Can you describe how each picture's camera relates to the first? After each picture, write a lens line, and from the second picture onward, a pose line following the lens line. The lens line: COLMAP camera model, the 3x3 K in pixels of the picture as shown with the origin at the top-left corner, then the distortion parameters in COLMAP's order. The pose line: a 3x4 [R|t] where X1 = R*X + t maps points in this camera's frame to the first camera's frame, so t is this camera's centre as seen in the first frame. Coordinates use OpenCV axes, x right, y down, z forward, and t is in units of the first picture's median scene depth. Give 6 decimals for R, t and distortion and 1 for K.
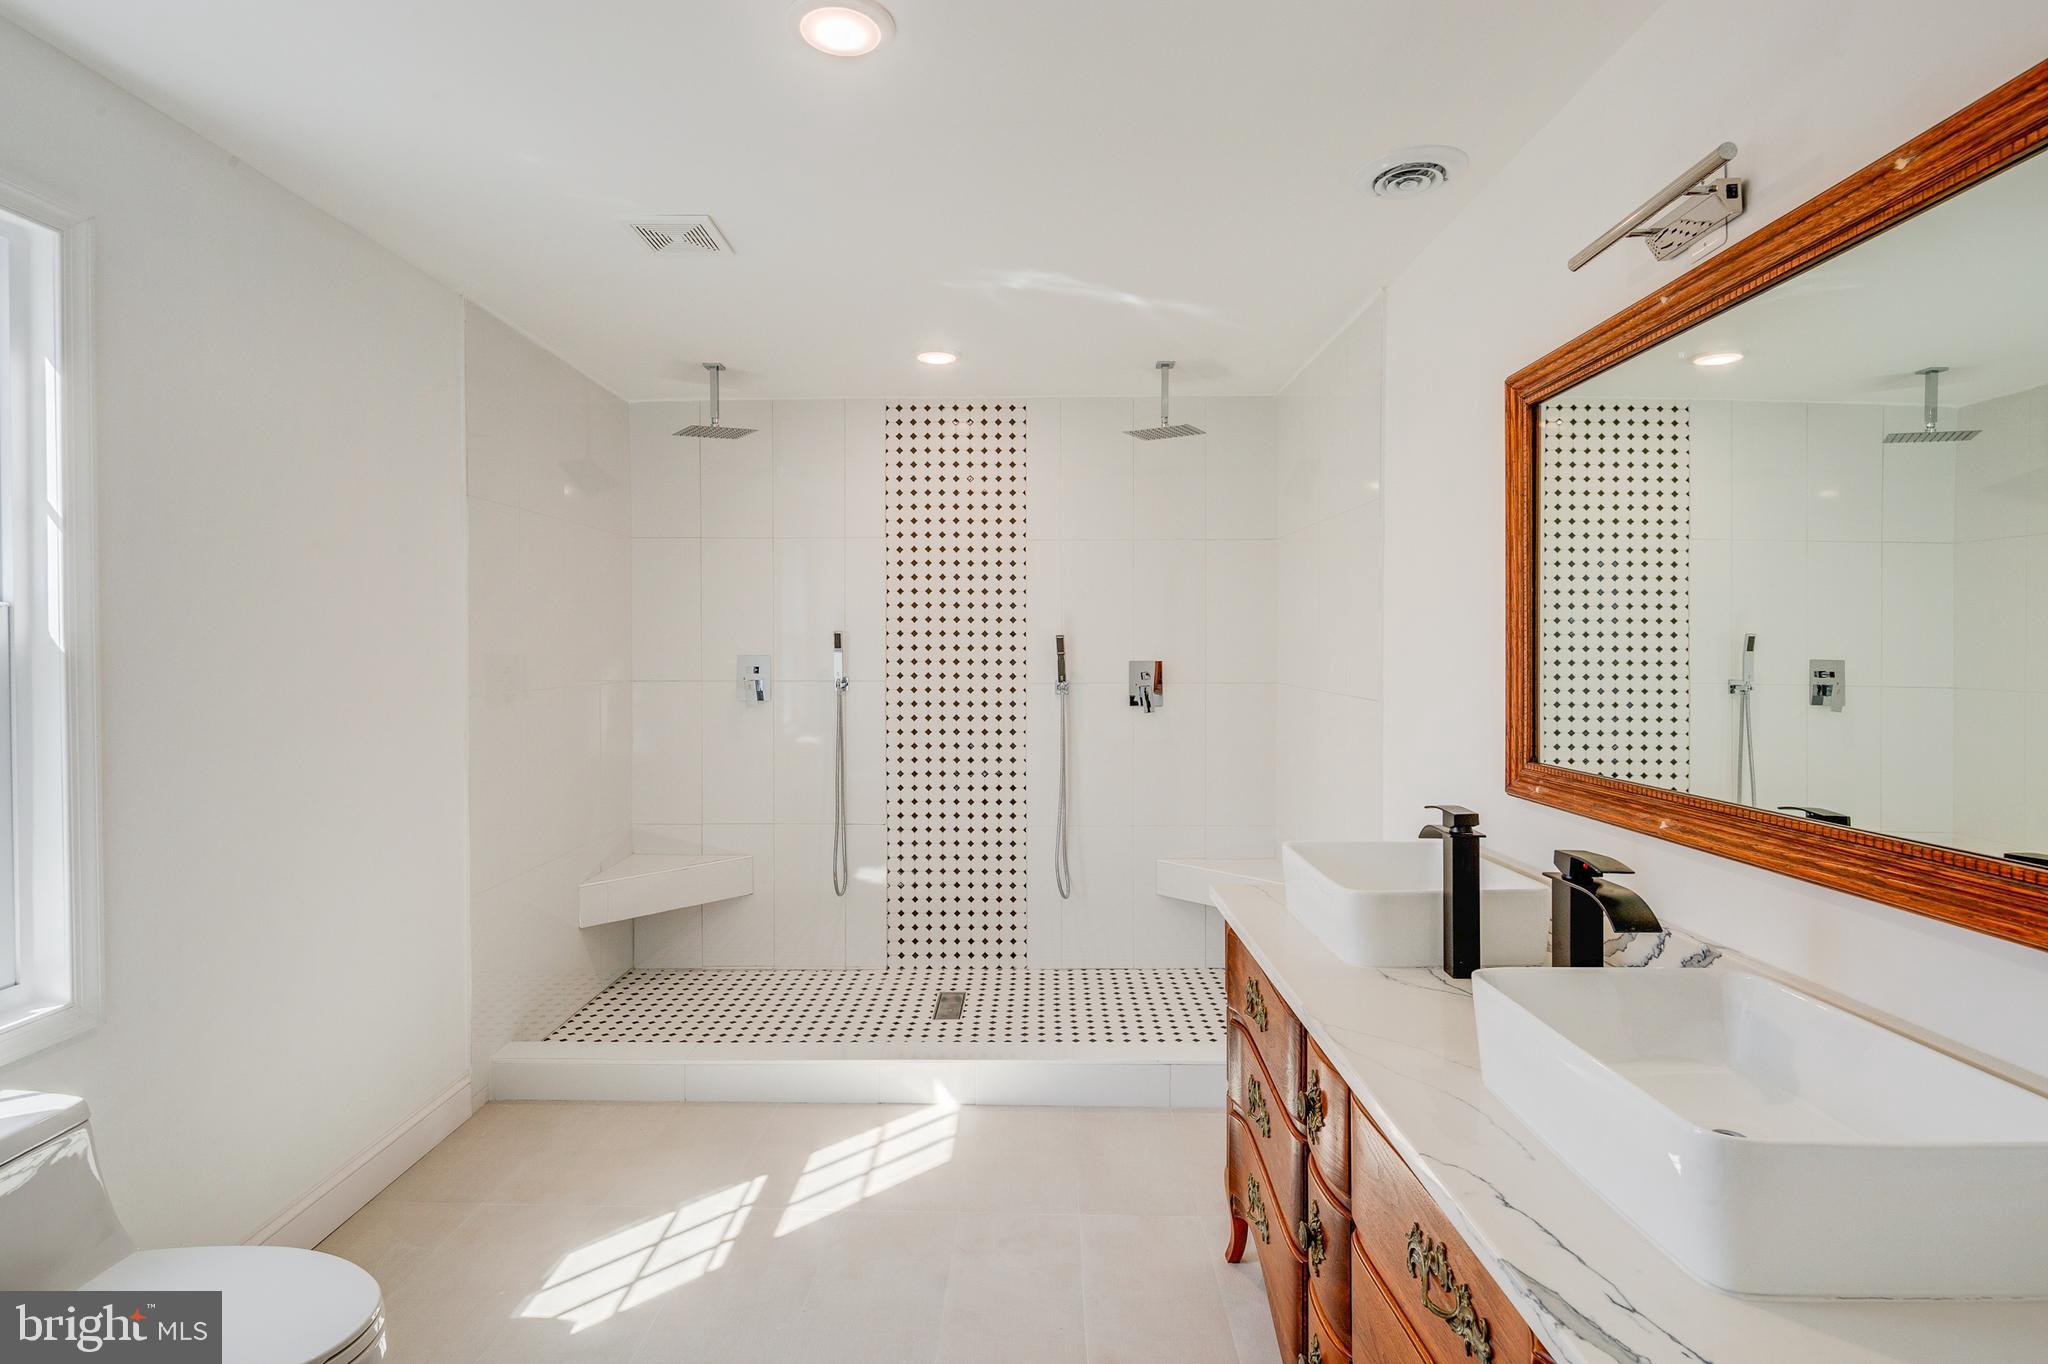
lens RADIAL K [[988.6, 0, 1033.5], [0, 988.6, 670.4], [0, 0, 1]] dist [0.011652, -0.007680]
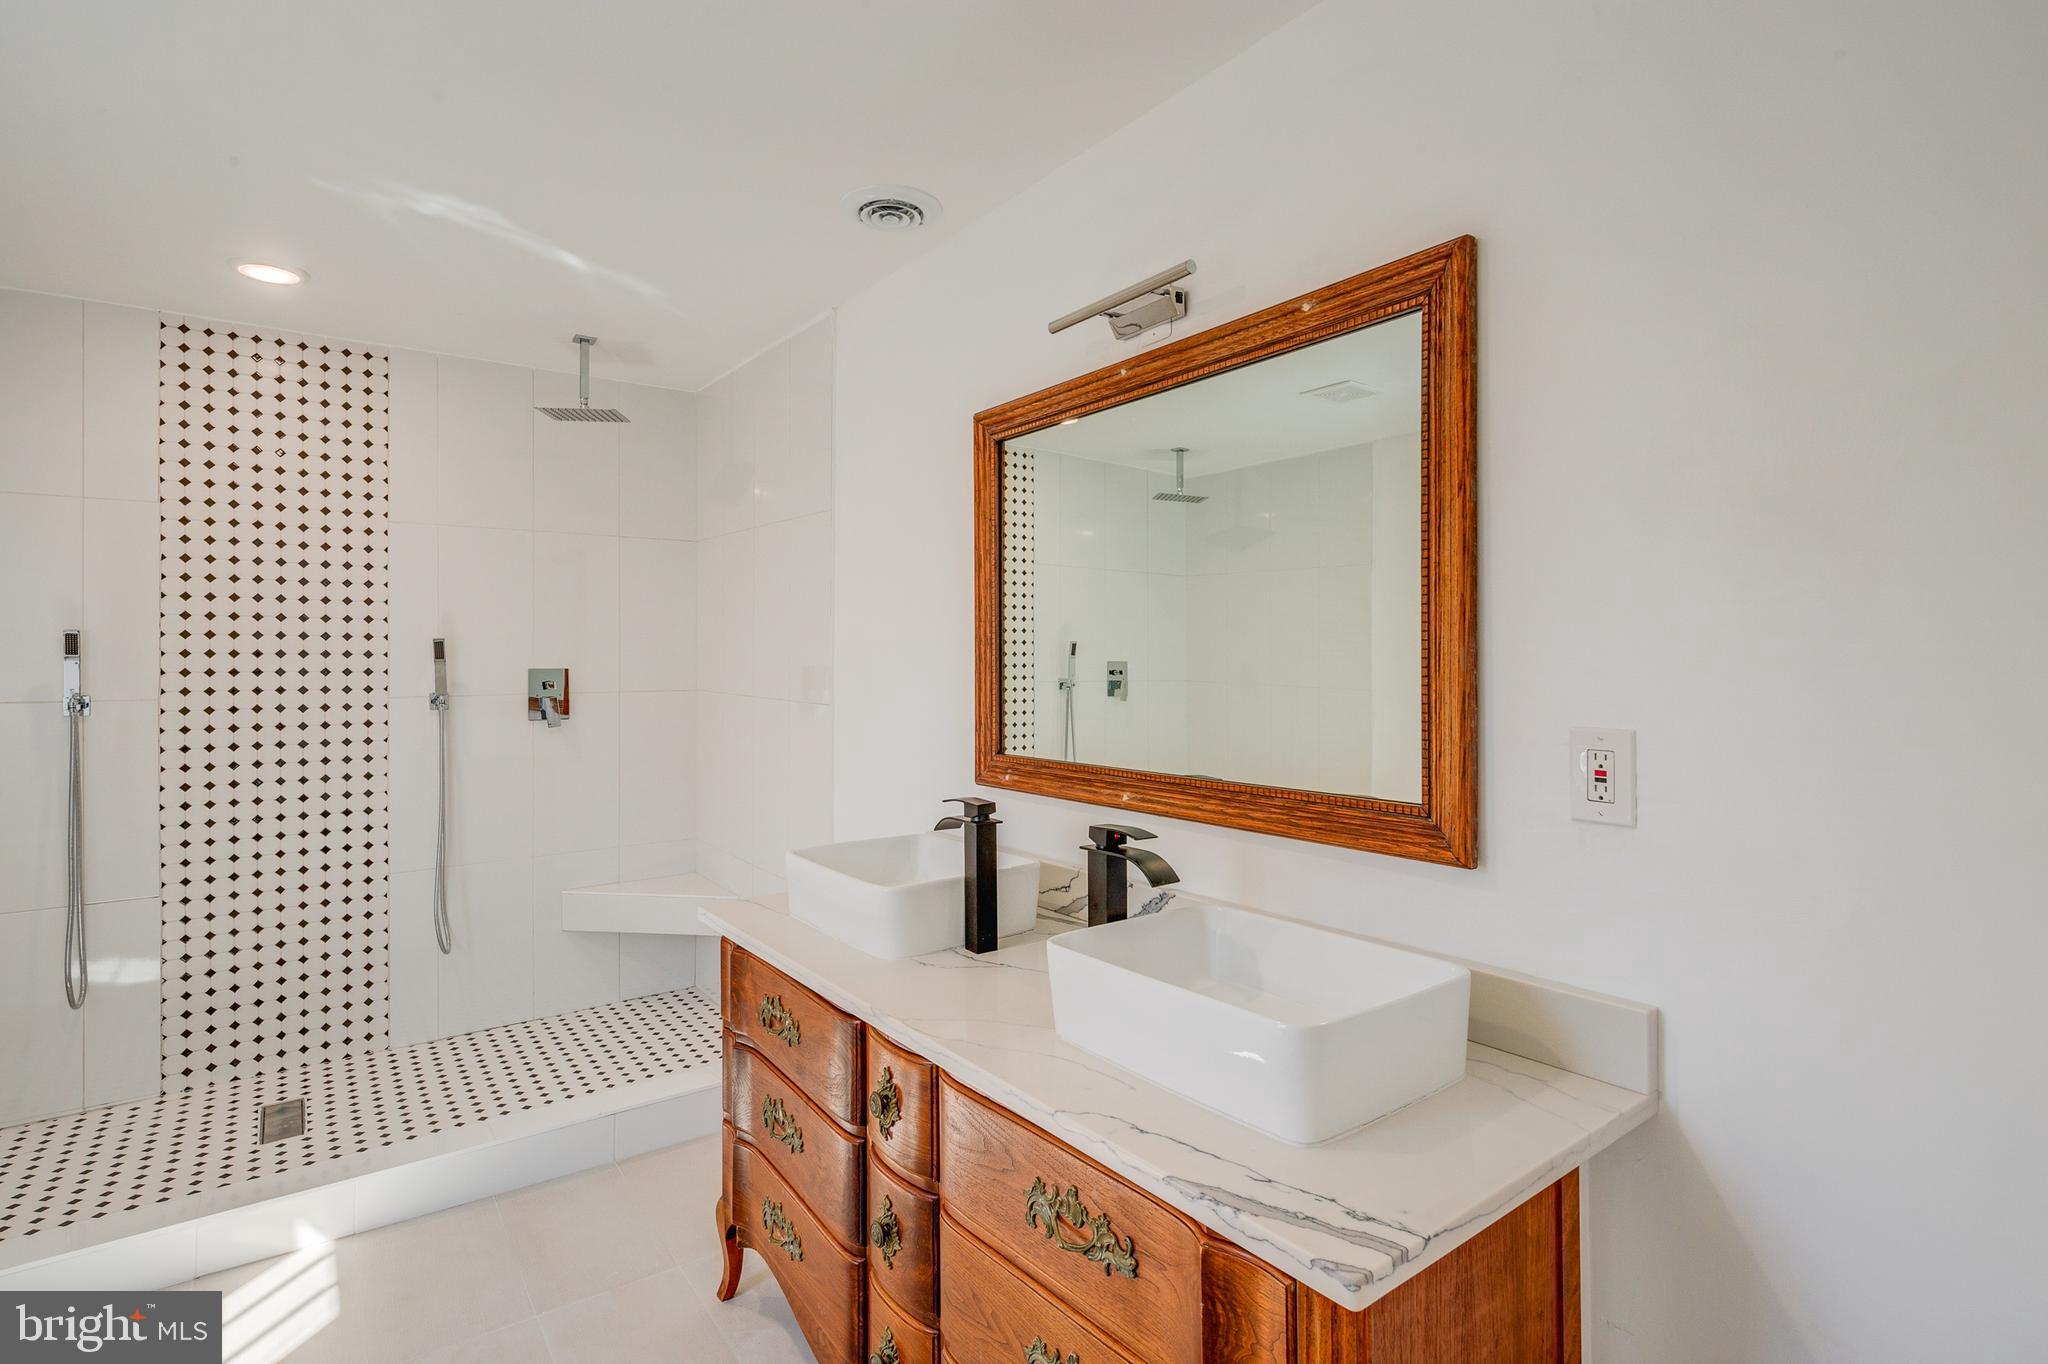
lens RADIAL K [[988.6, 0, 1030.8], [0, 988.6, 669.4], [0, 0, 1]] dist [0.011652, -0.007680]
pose [[0.800612, -0.011660, 0.599070, -0.137708], [0.014949, 0.999888, -0.000516, -0.003120], [-0.598997, 0.009368, 0.800697, 0.060071]]
